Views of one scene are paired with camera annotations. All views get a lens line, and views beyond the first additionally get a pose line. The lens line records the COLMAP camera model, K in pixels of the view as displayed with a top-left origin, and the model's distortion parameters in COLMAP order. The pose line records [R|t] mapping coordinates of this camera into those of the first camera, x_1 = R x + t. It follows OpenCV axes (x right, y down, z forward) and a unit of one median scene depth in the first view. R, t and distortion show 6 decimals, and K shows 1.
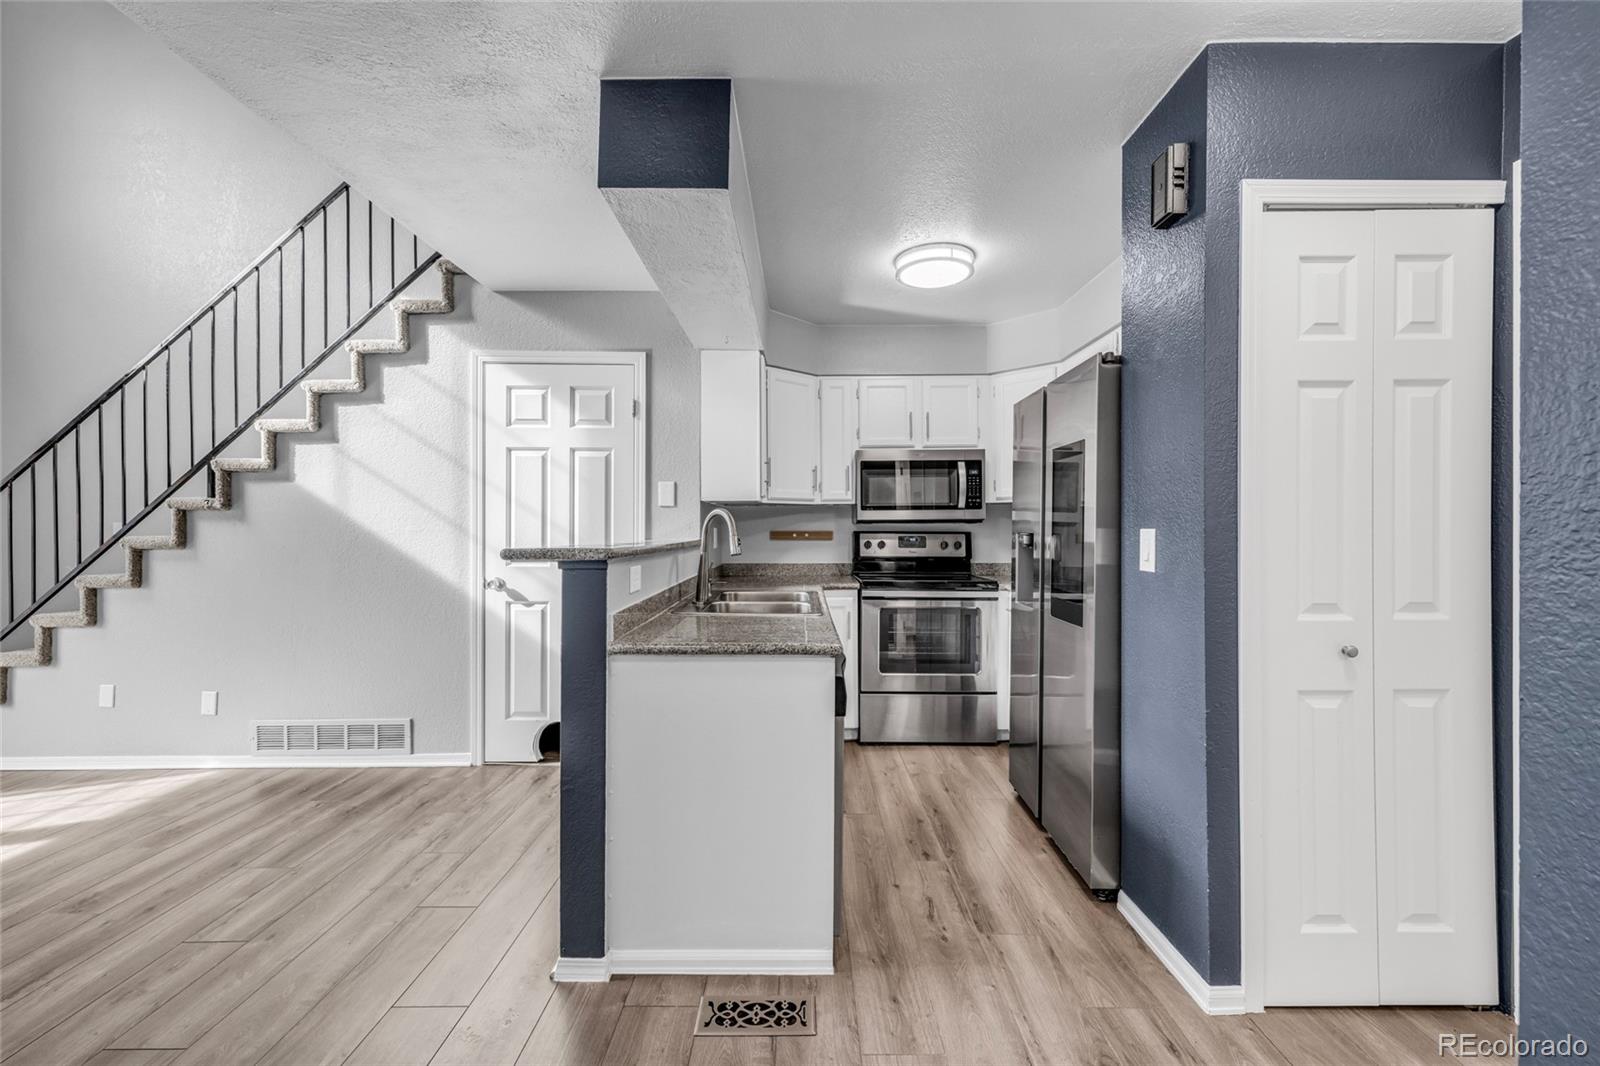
lens RADIAL K [[669.8, 0, 802.5], [0, 669.8, 534.1], [0, 0, 1]] dist [-0.002952, 0.000908]
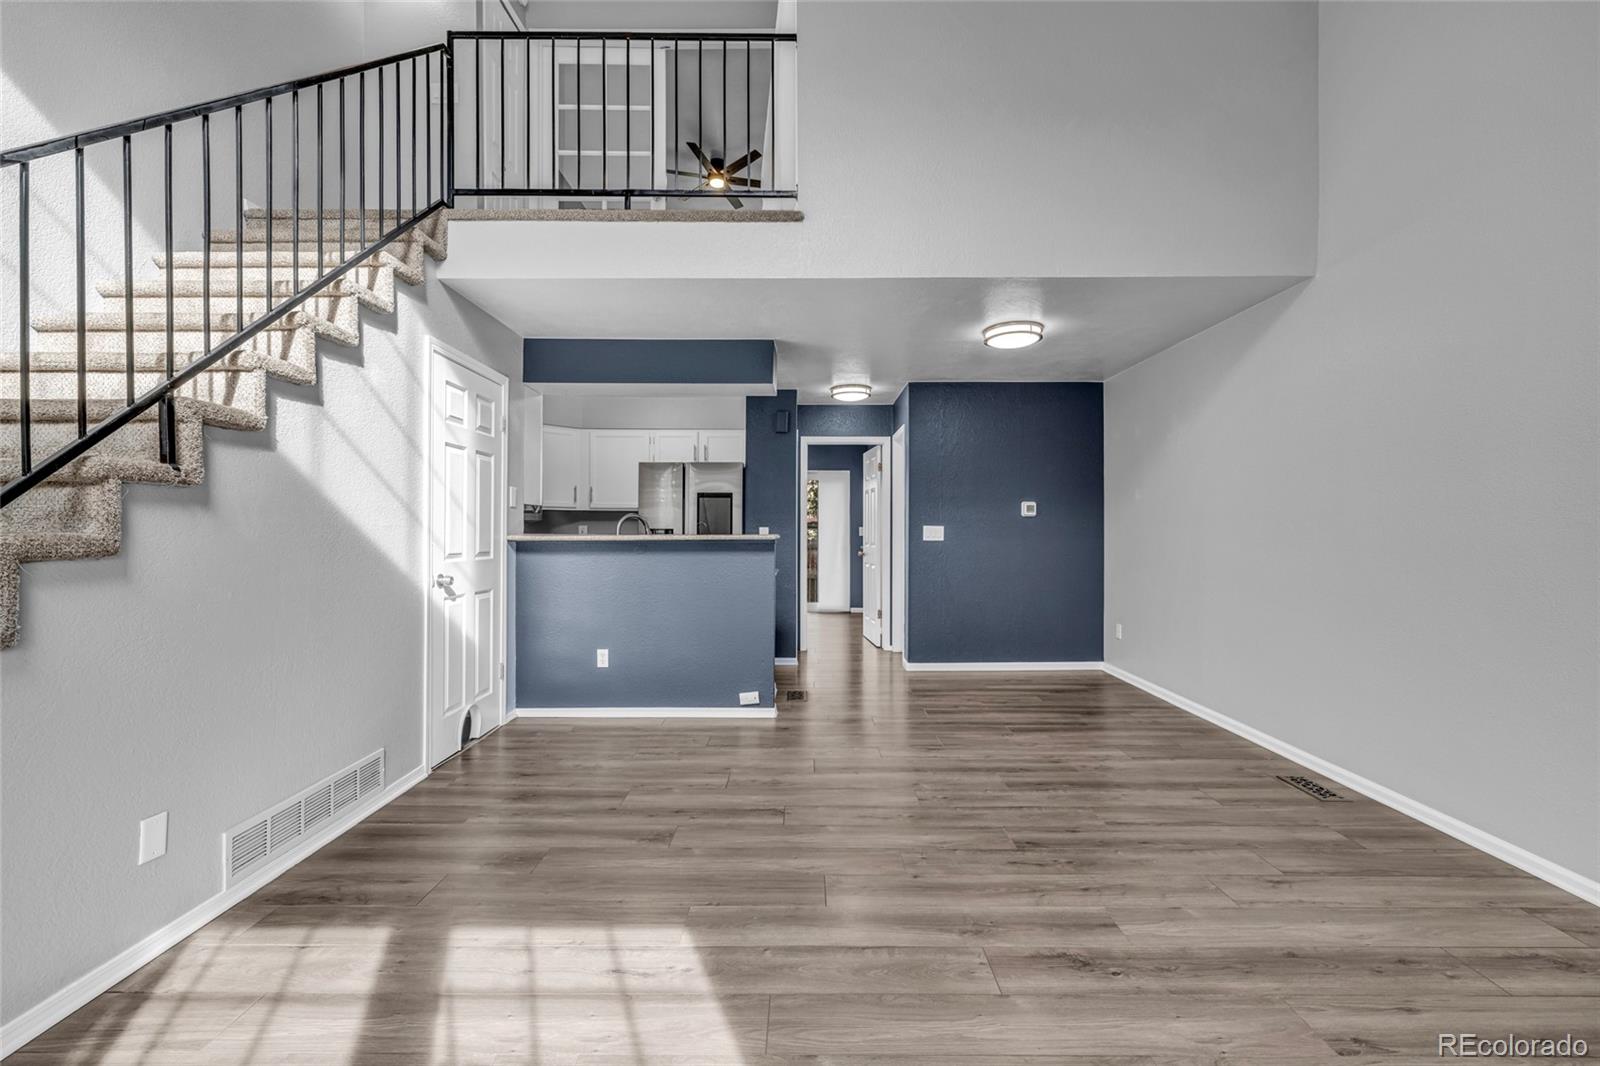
lens RADIAL K [[669.8, 0, 800.8], [0, 669.8, 526.5], [0, 0, 1]] dist [-0.002952, 0.000908]
pose [[0.014308, 0.005976, 0.999880, -1.455700], [0.006977, 0.999957, -0.006076, 0.004493], [-0.999873, 0.007063, 0.014266, 0.460957]]
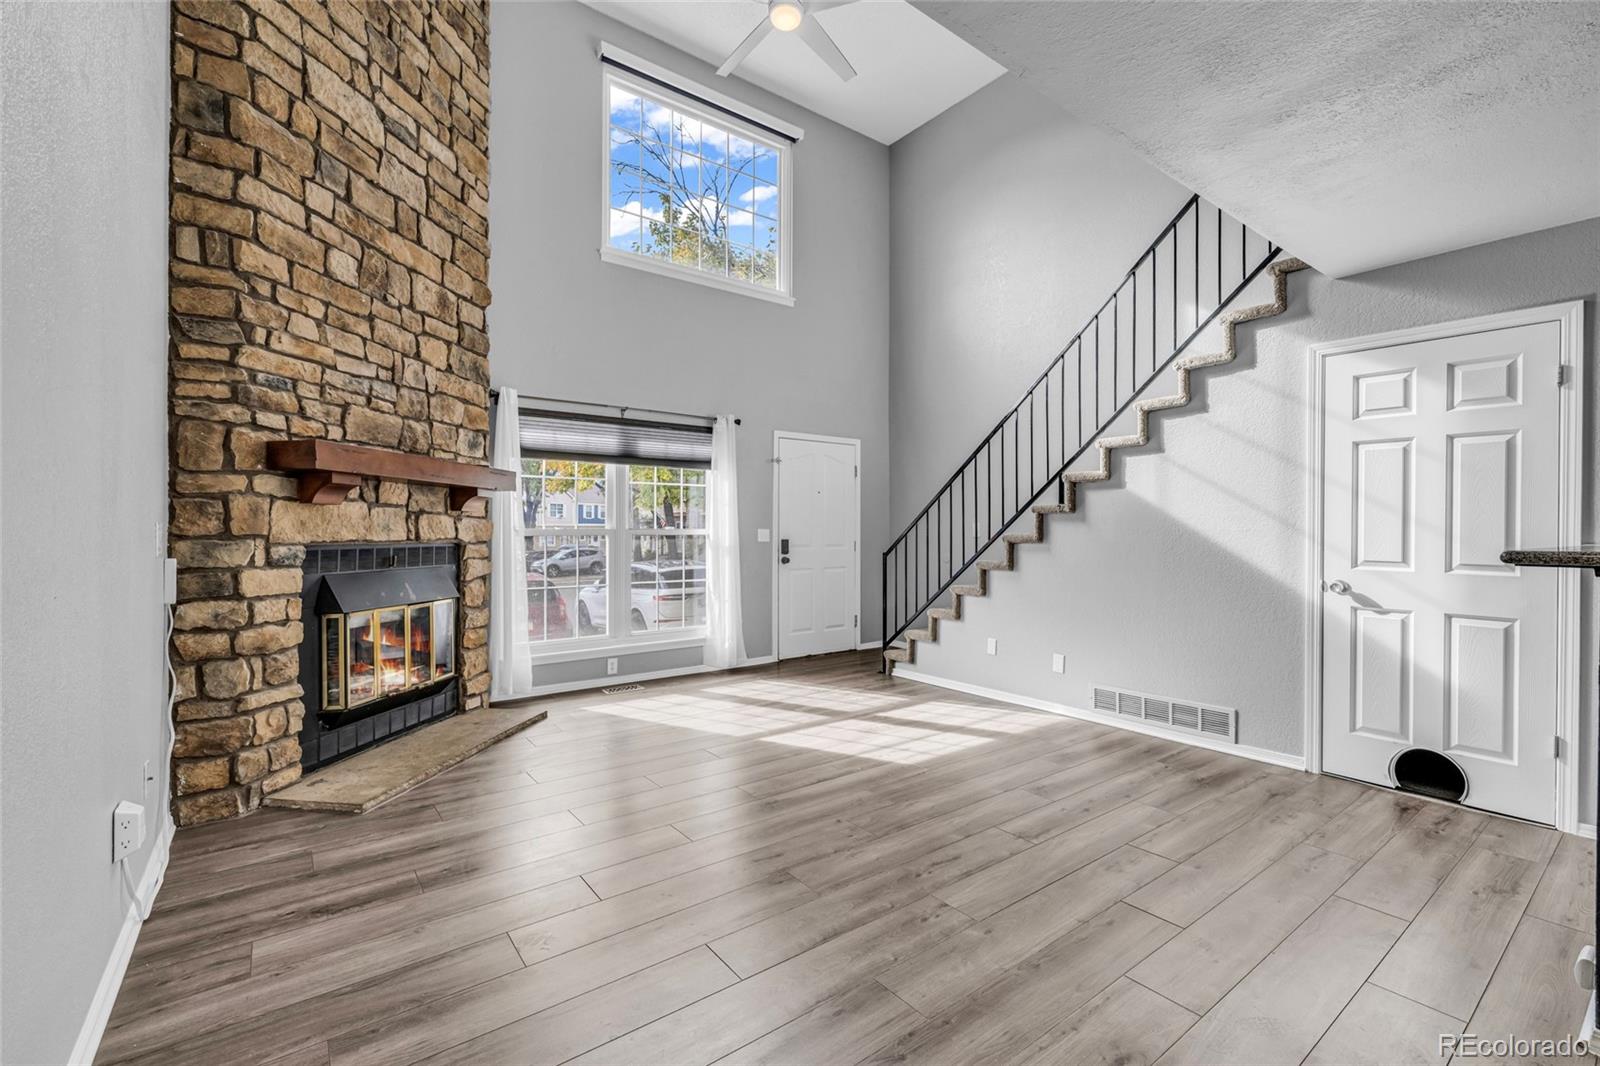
lens RADIAL K [[669.8, 0, 798.0], [0, 669.8, 529.7], [0, 0, 1]] dist [-0.002952, 0.000908]
pose [[0.598744, 0.003879, -0.800931, -0.155755], [-0.009029, 0.999957, -0.001907, 0.002794], [0.800890, 0.008373, 0.598754, -0.173936]]
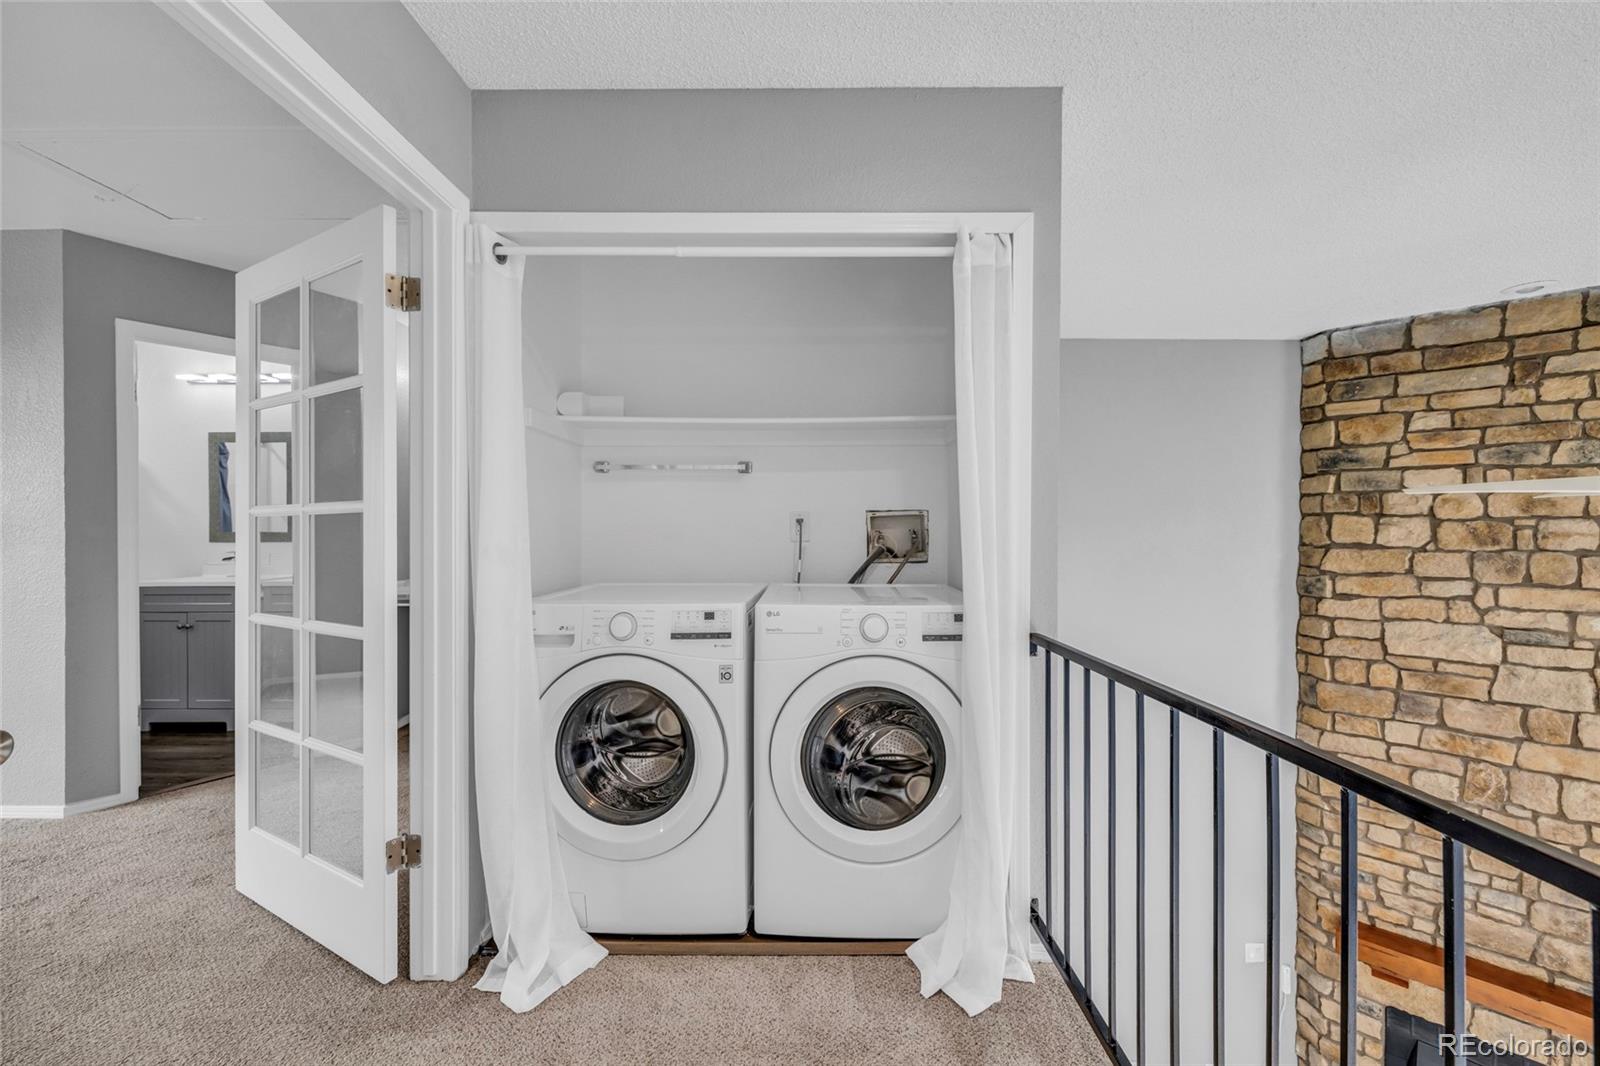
lens RADIAL K [[680.5, 0, 791.1], [0, 680.5, 533.9], [0, 0, 1]] dist [-0.000371, 0.001385]
pose [[-0.999982, -0.000493, 0.006041, -0.259622], [-0.000434, 0.999953, 0.009694, -0.838280], [-0.006045, 0.009692, -0.999935, 1.069102]]
